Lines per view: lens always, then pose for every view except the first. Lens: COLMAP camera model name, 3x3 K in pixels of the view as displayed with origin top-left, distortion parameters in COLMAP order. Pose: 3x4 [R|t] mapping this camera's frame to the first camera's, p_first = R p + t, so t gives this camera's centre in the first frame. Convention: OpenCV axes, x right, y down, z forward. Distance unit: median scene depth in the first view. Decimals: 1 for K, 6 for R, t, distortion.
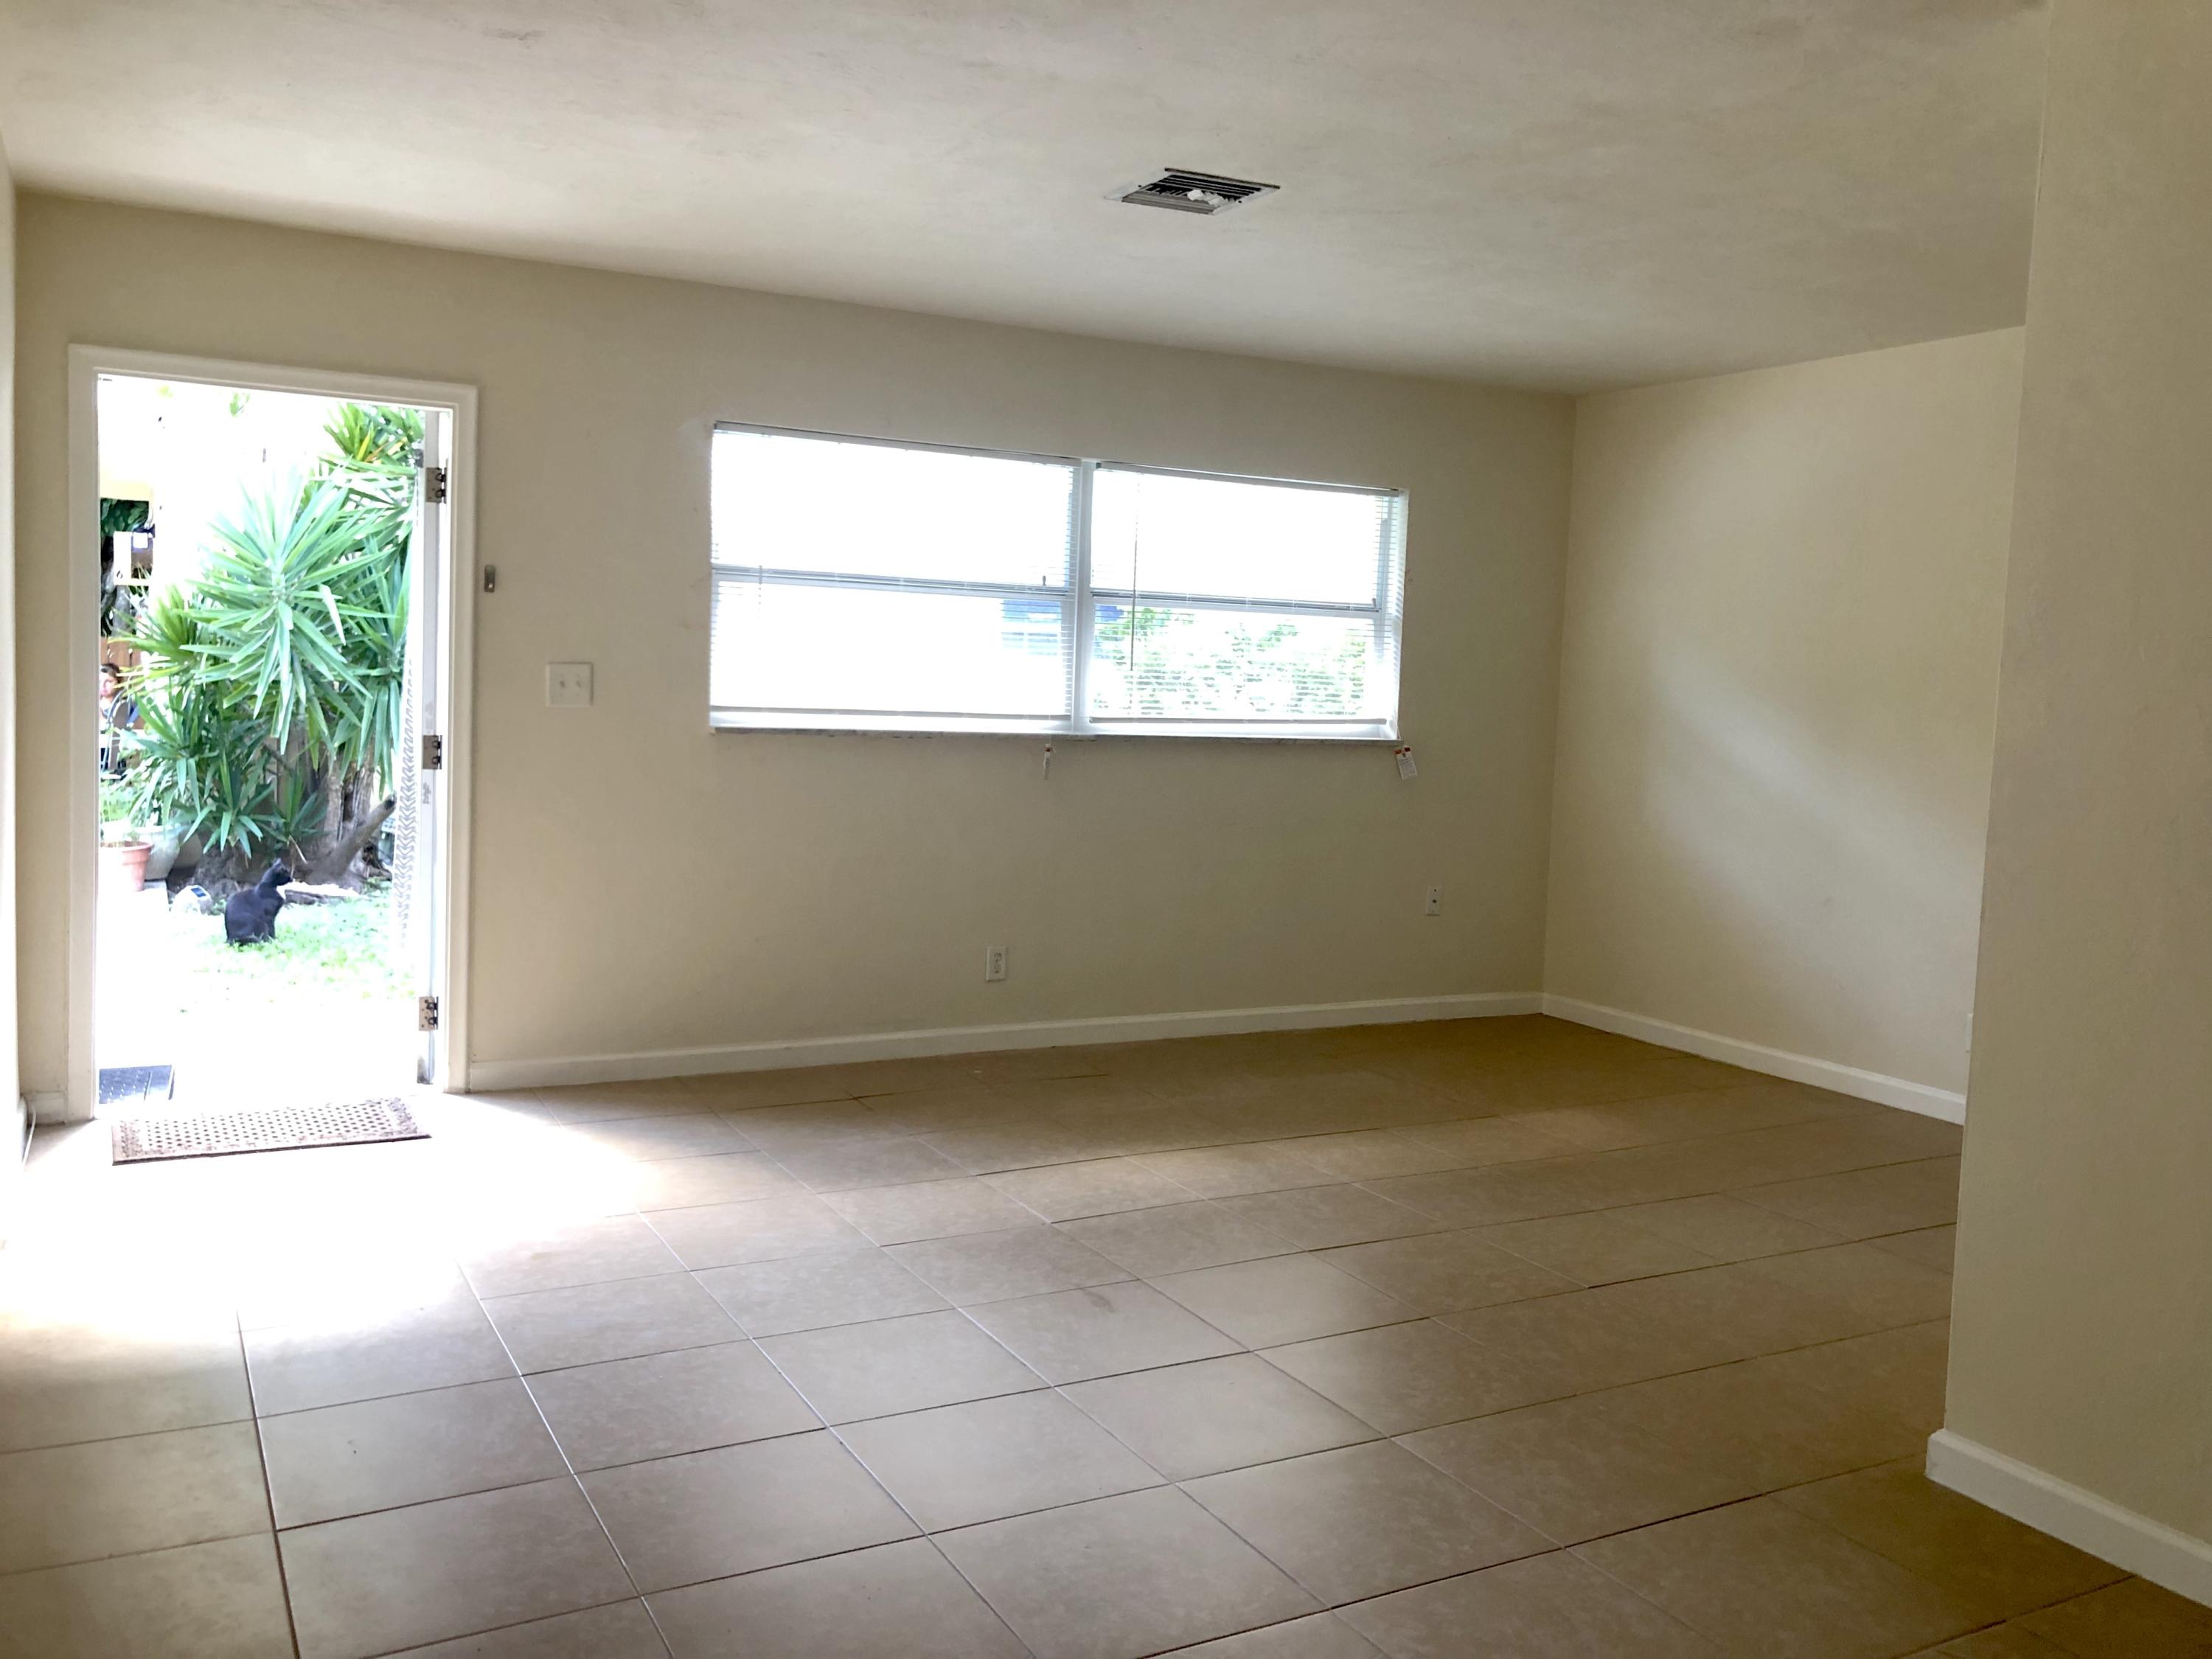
lens RADIAL K [[1767.0, 0, 1106.0], [0, 1767.0, 829.5], [0, 0, 1]] dist [0.058418, -0.141184]
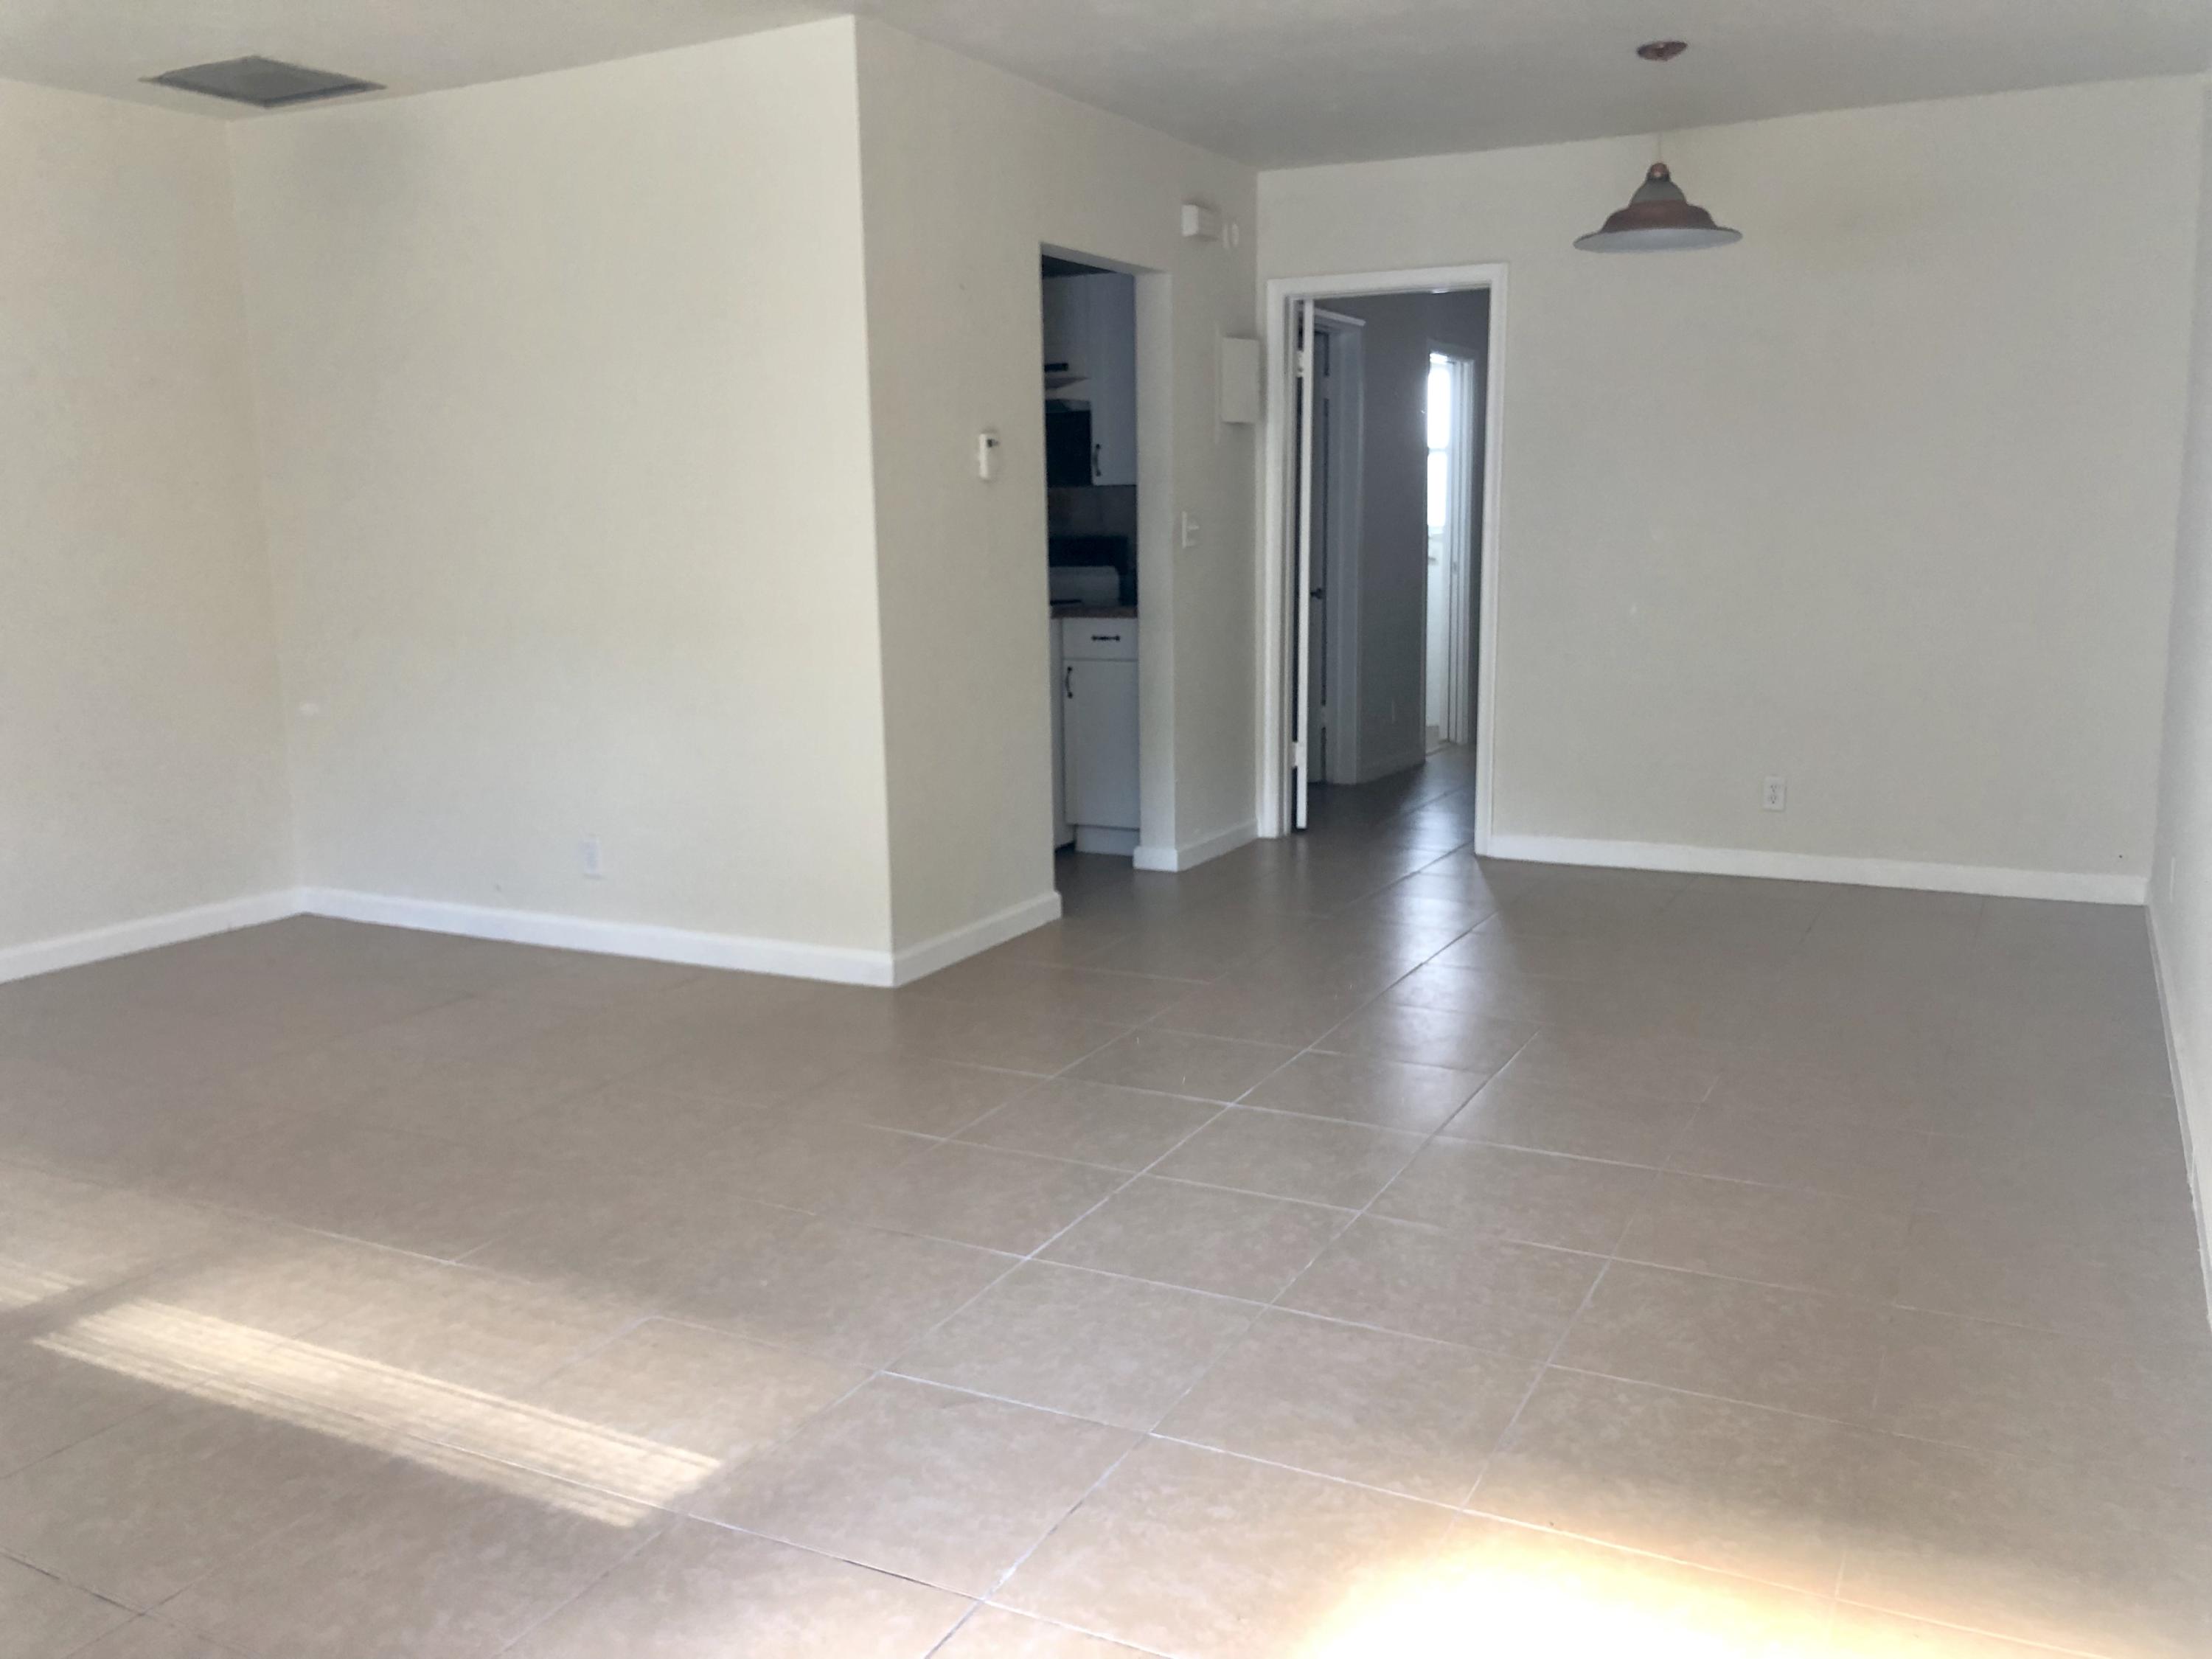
lens RADIAL K [[1767.0, 0, 1106.0], [0, 1767.0, 829.5], [0, 0, 1]] dist [0.058418, -0.141184]
pose [[-0.575184, -0.176715, 0.798708, -0.589136], [0.051565, 0.966613, 0.250998, -0.106457], [-0.816397, 0.185556, -0.546868, 1.107564]]
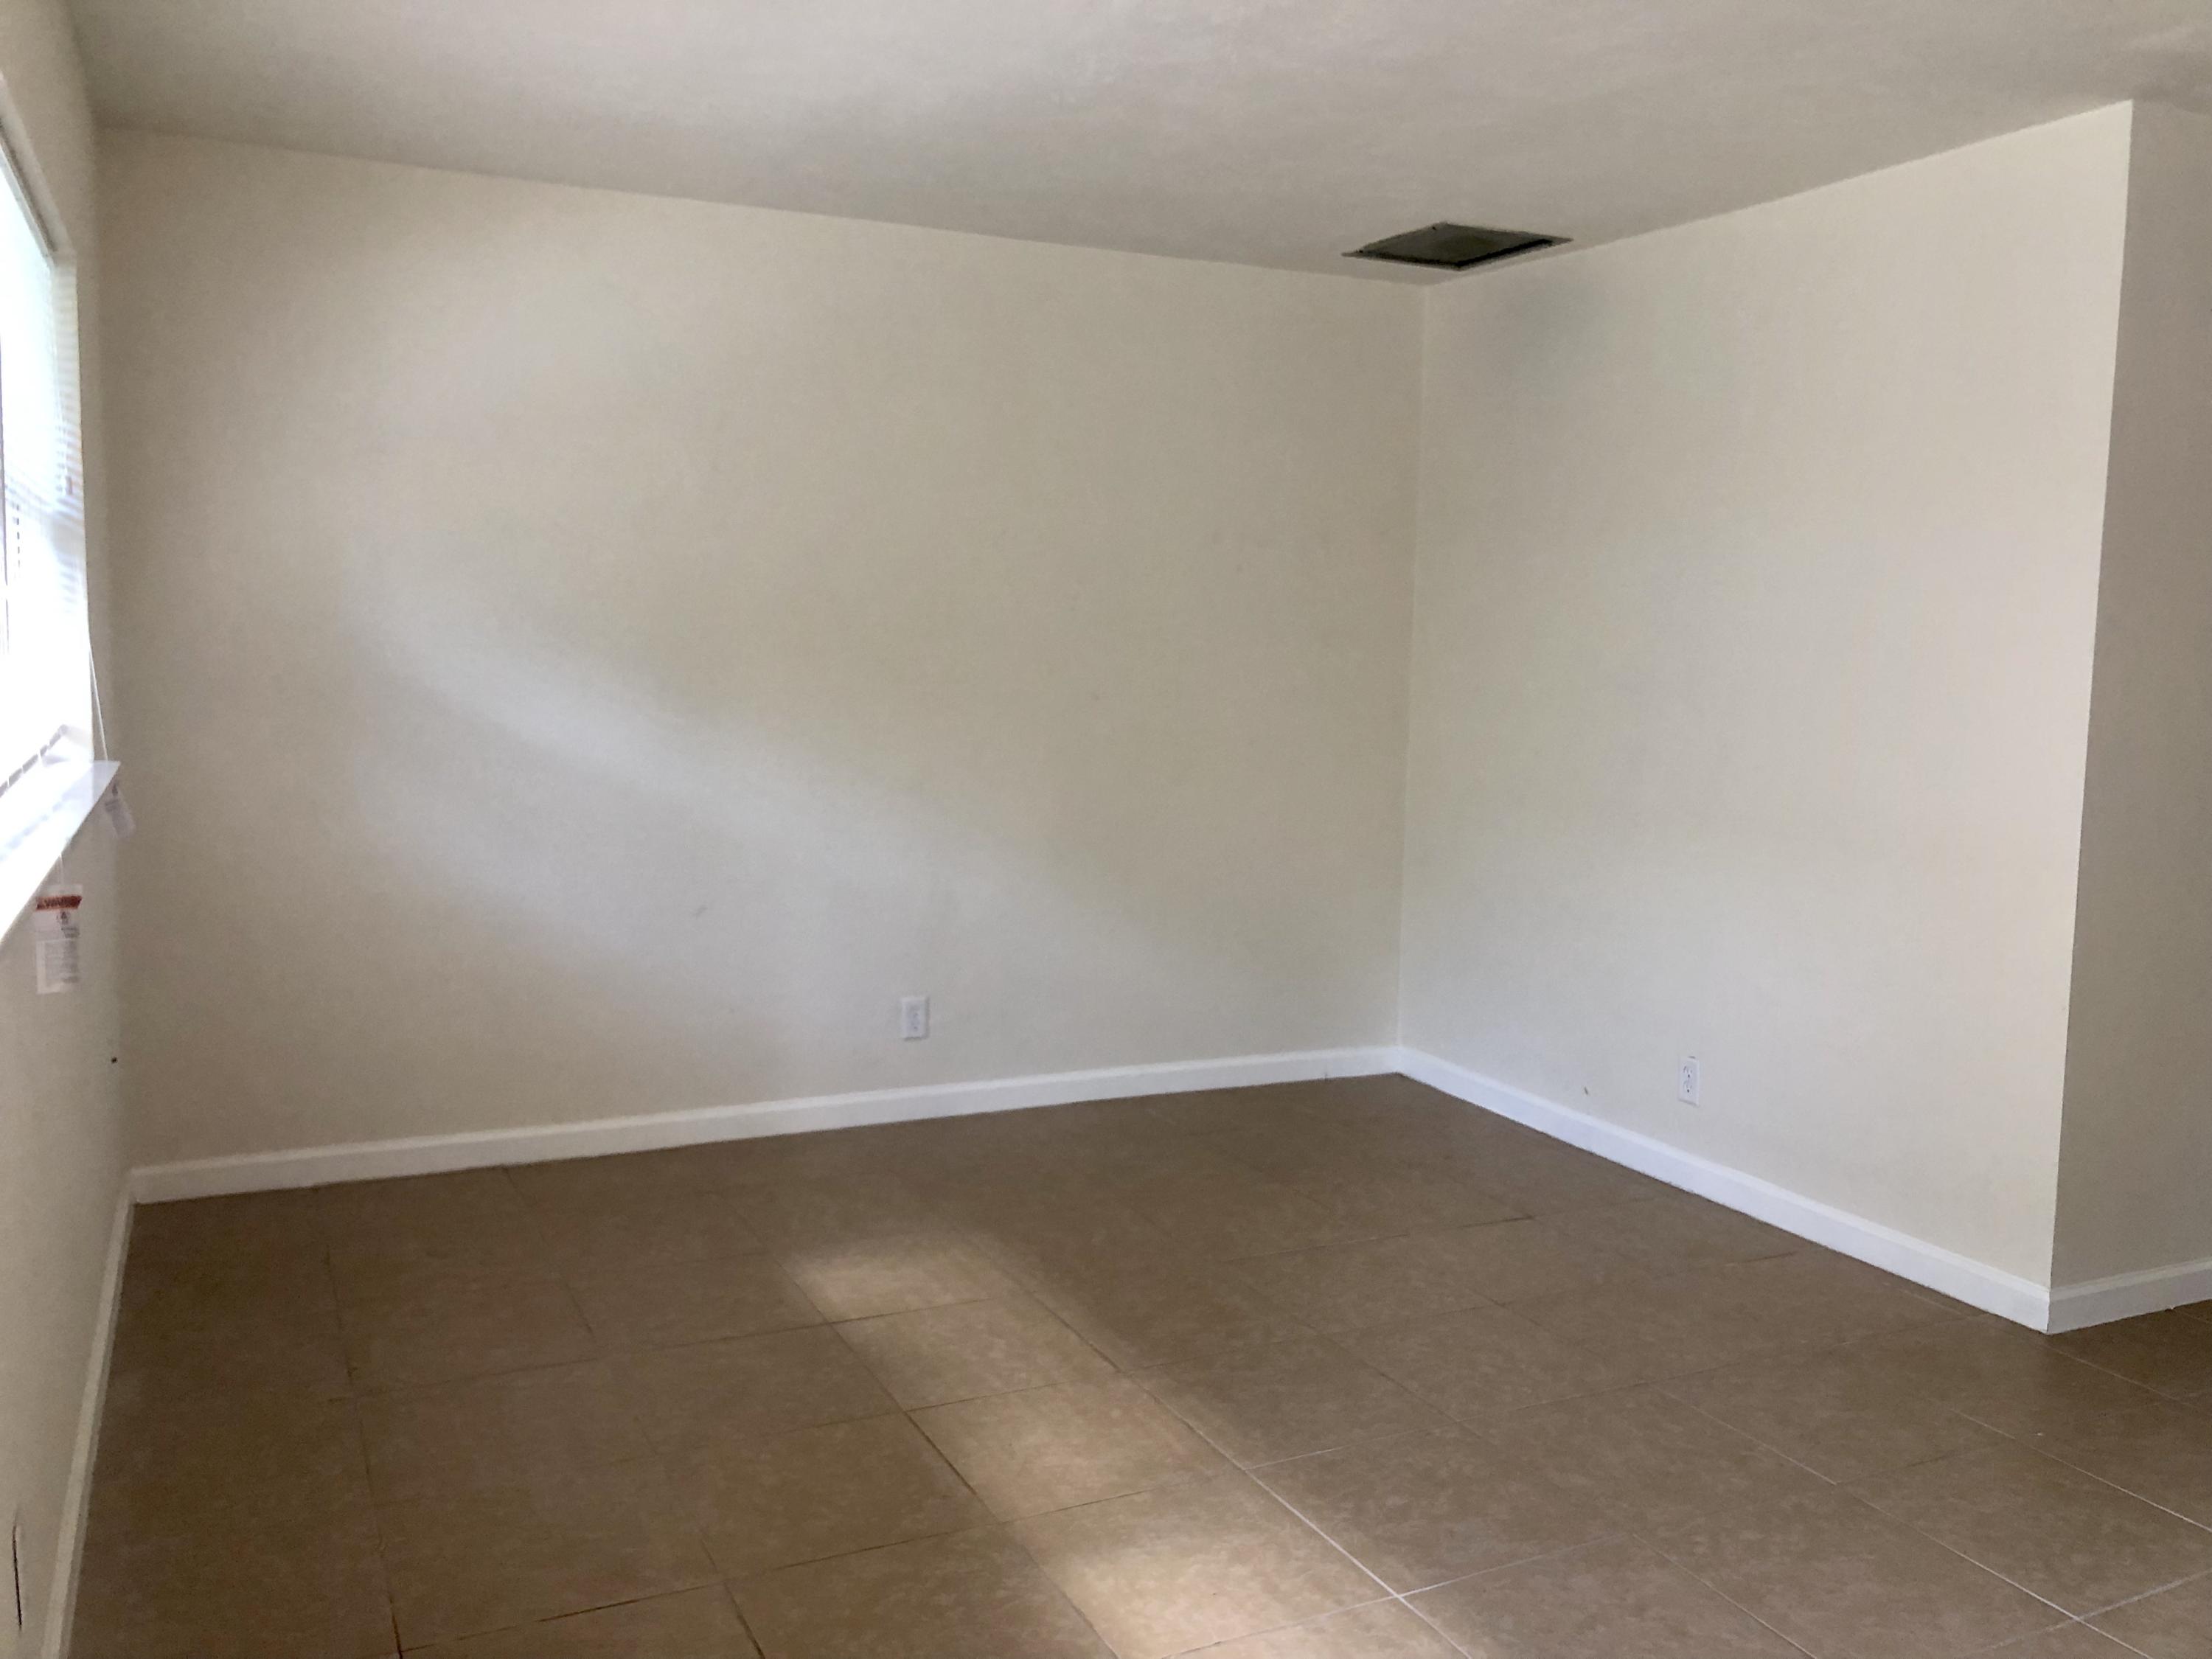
lens RADIAL K [[1781.3, 0, 1093.8], [0, 1781.3, 821.6], [0, 0, 1]] dist [0.164166, -0.312480]
pose [[0.047521, -0.146817, 0.988022, -0.488216], [0.066805, 0.987392, 0.143510, -0.133525], [-0.996634, 0.059185, 0.056730, 1.021079]]
